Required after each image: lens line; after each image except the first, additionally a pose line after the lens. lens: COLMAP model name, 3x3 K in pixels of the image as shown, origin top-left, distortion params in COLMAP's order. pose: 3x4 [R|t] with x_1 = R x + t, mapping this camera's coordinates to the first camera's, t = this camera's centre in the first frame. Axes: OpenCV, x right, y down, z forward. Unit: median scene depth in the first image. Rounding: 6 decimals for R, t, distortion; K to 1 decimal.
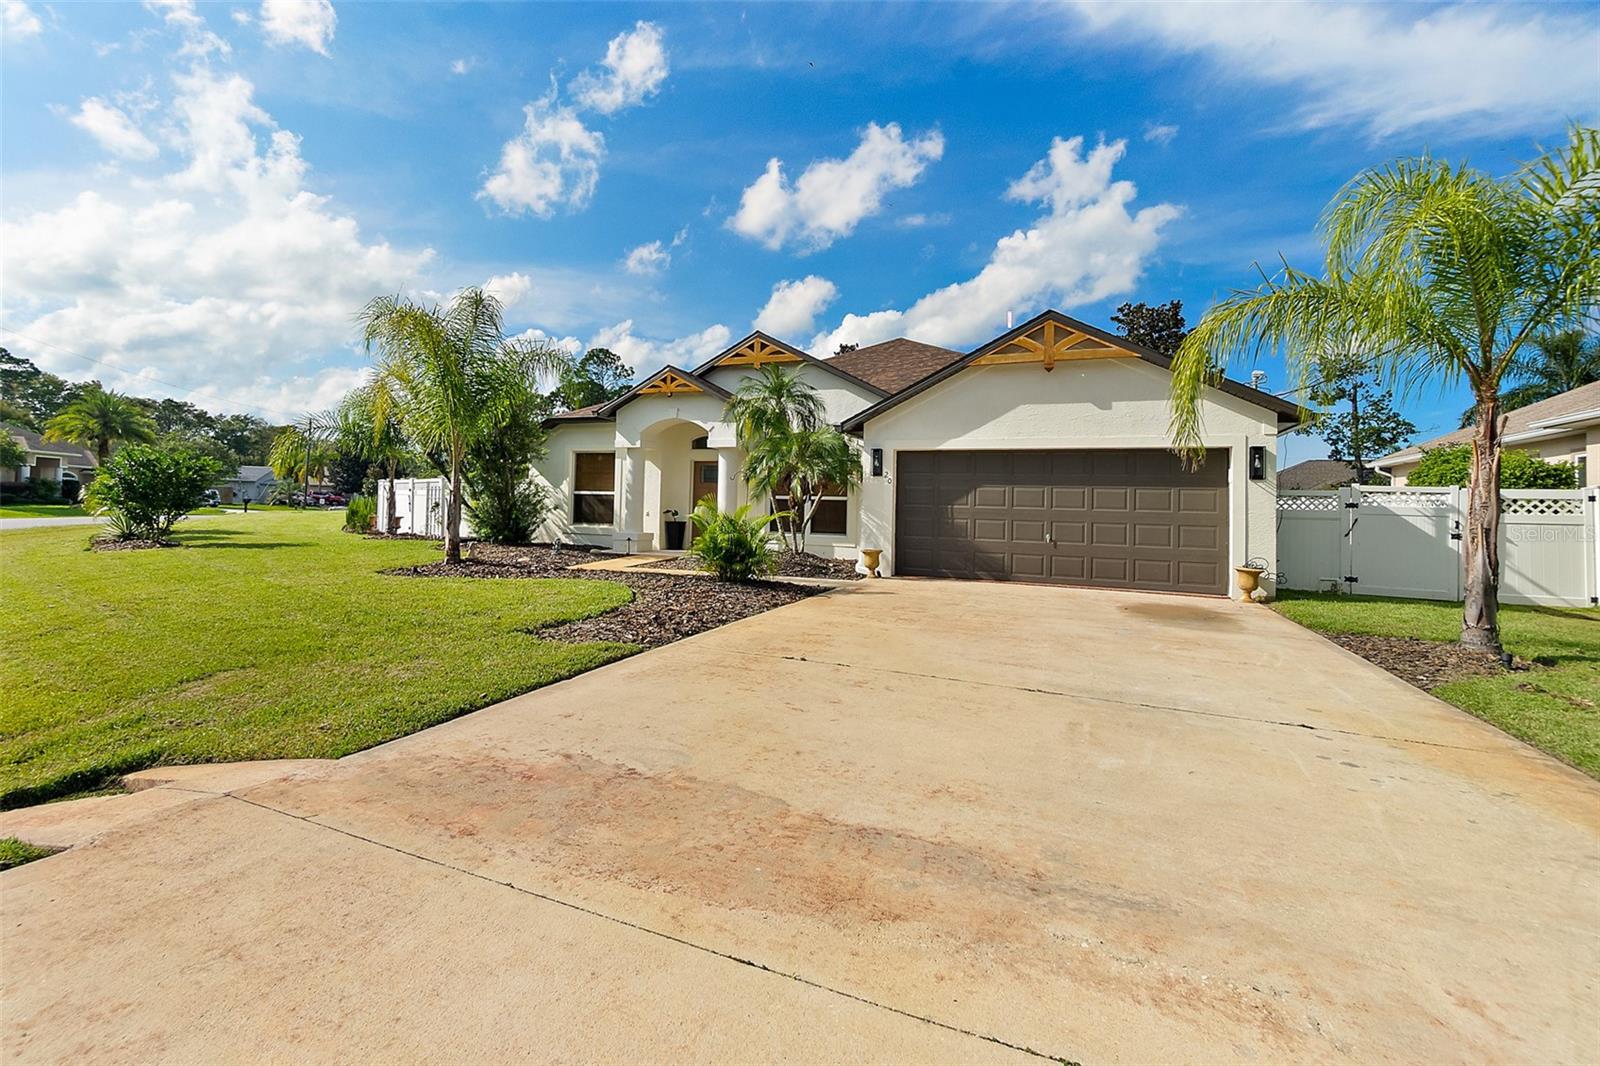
lens RADIAL K [[716.8, 0, 788.5], [0, 716.8, 496.7], [0, 0, 1]] dist [-0.008272, -0.001899]
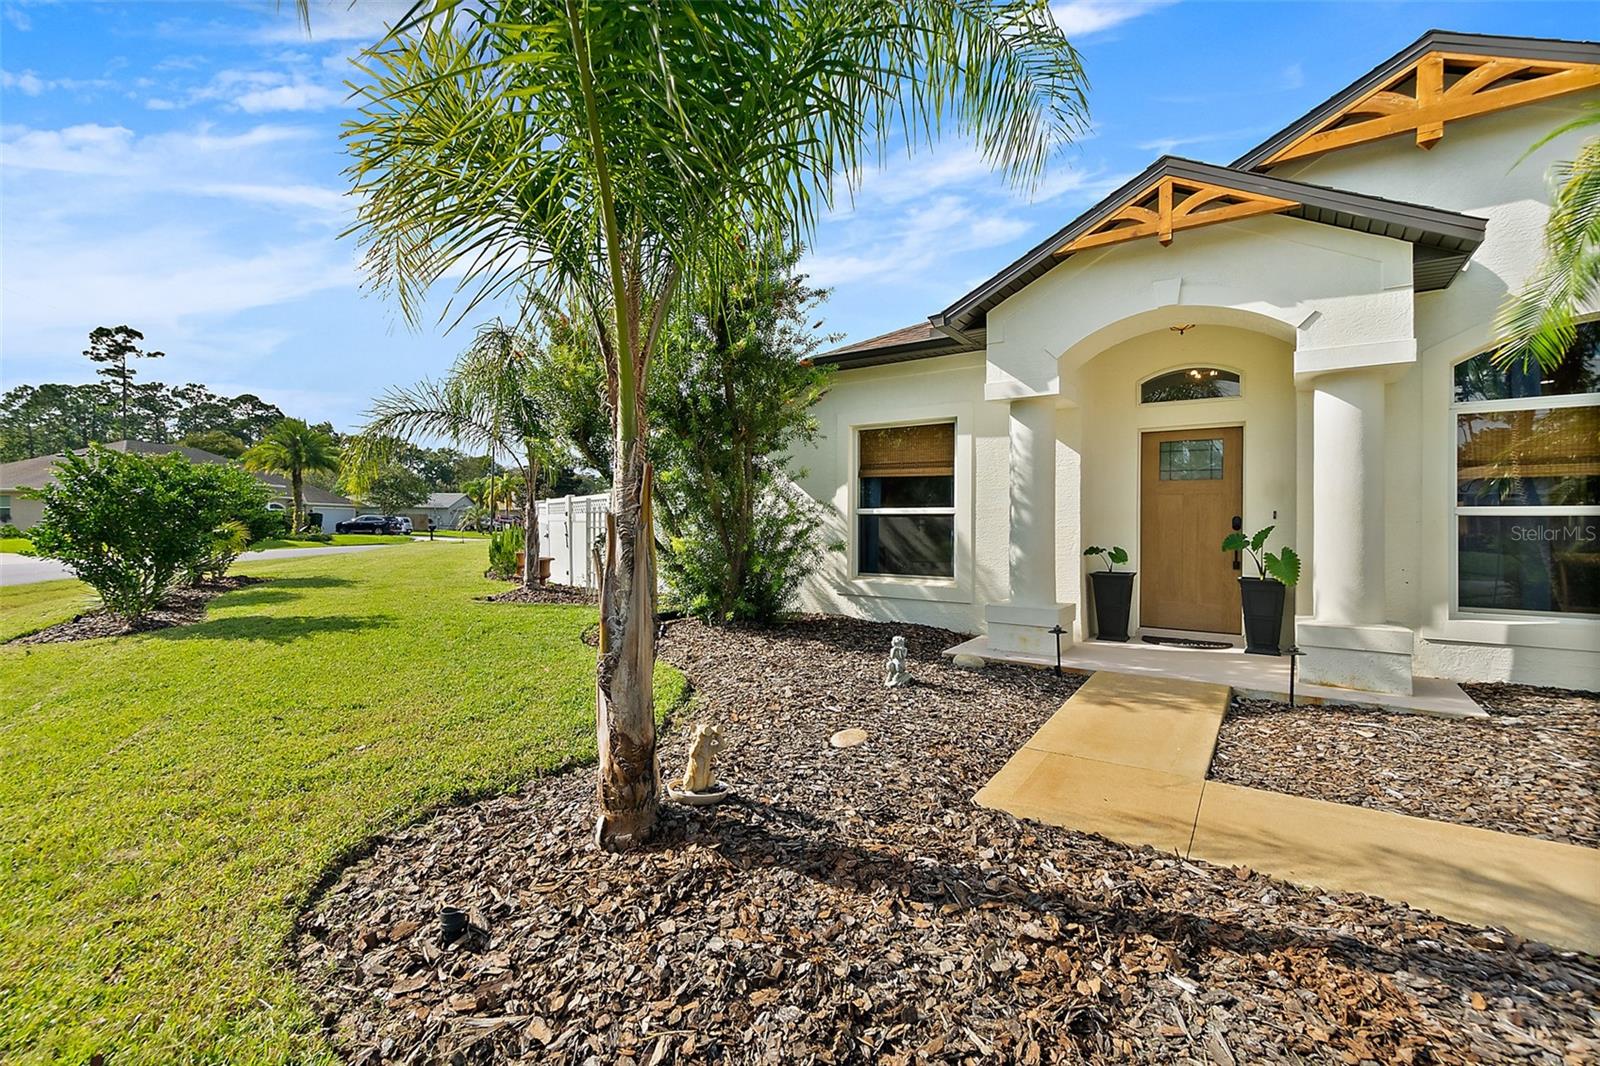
lens RADIAL K [[700.9, 0, 797.3], [0, 700.9, 531.2], [0, 0, 1]] dist [-0.002733, 0.000290]
pose [[0.978372, -0.020670, -0.205818, -0.259301], [0.026711, 0.999289, 0.026615, -0.006213], [0.205122, -0.031537, 0.978228, 0.558014]]
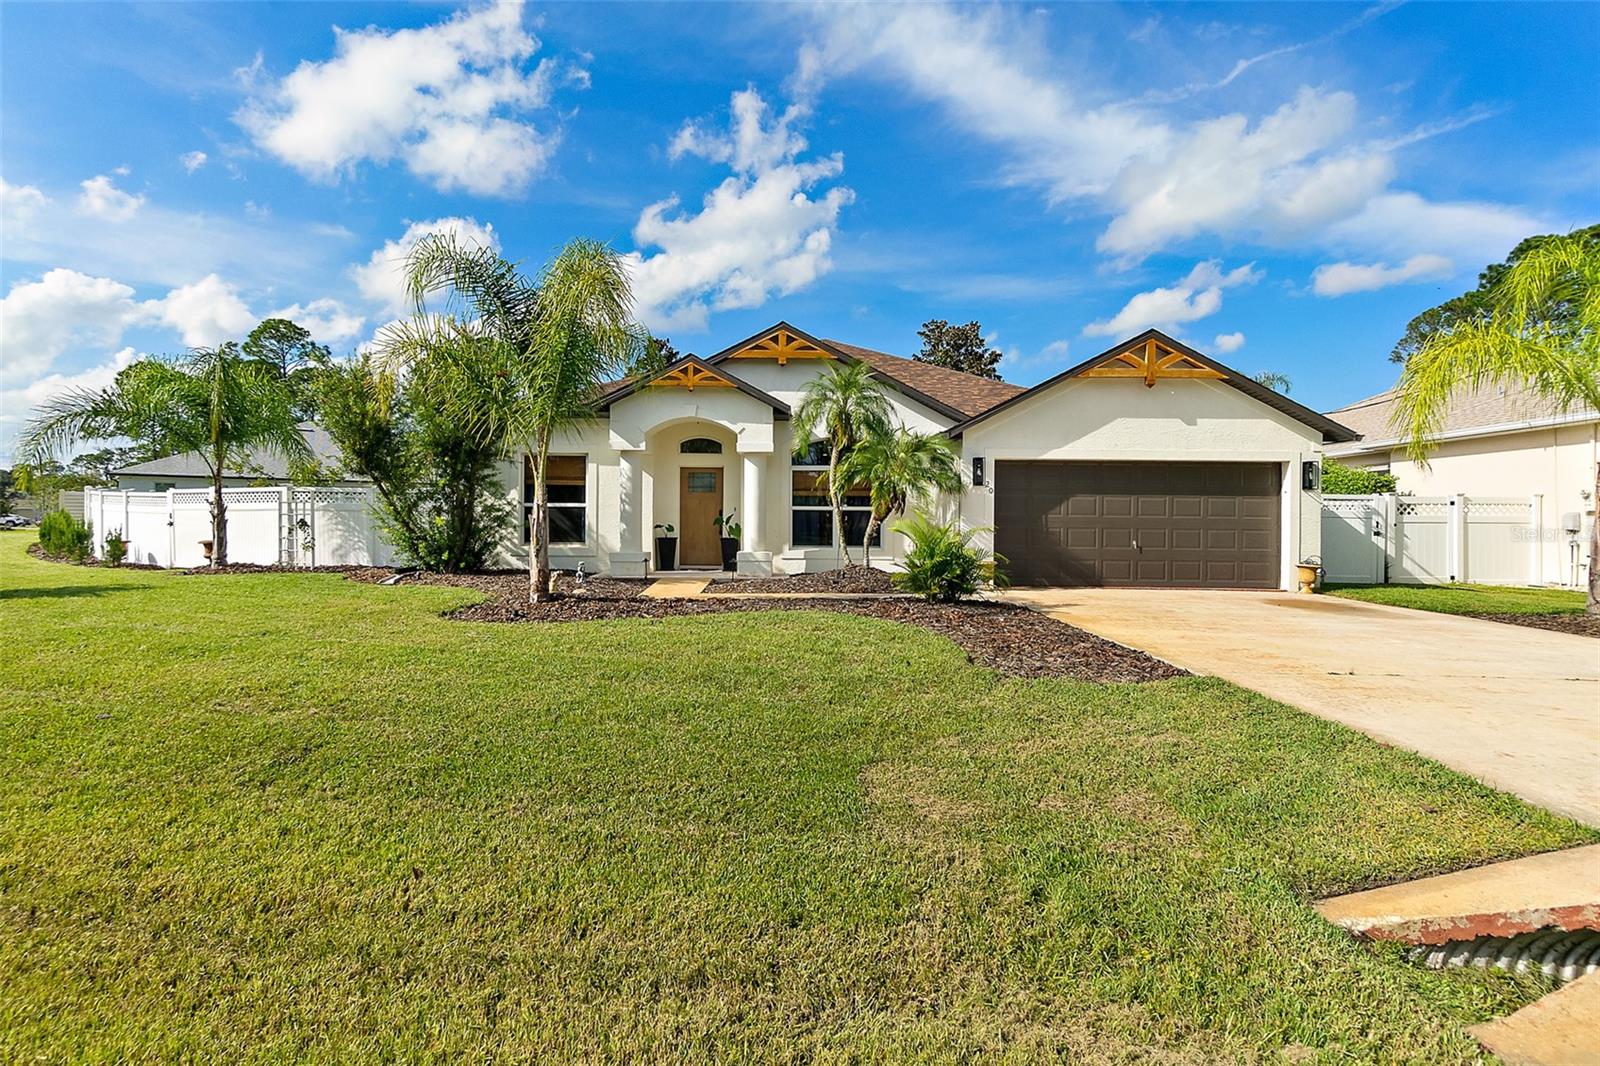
lens RADIAL K [[716.8, 0, 798.7], [0, 716.8, 520.6], [0, 0, 1]] dist [-0.008272, -0.001899]
pose [[0.917541, -0.021036, 0.397084, -0.357638], [0.008761, 0.999427, 0.032702, -0.011891], [-0.397544, -0.026527, 0.917199, 0.155950]]
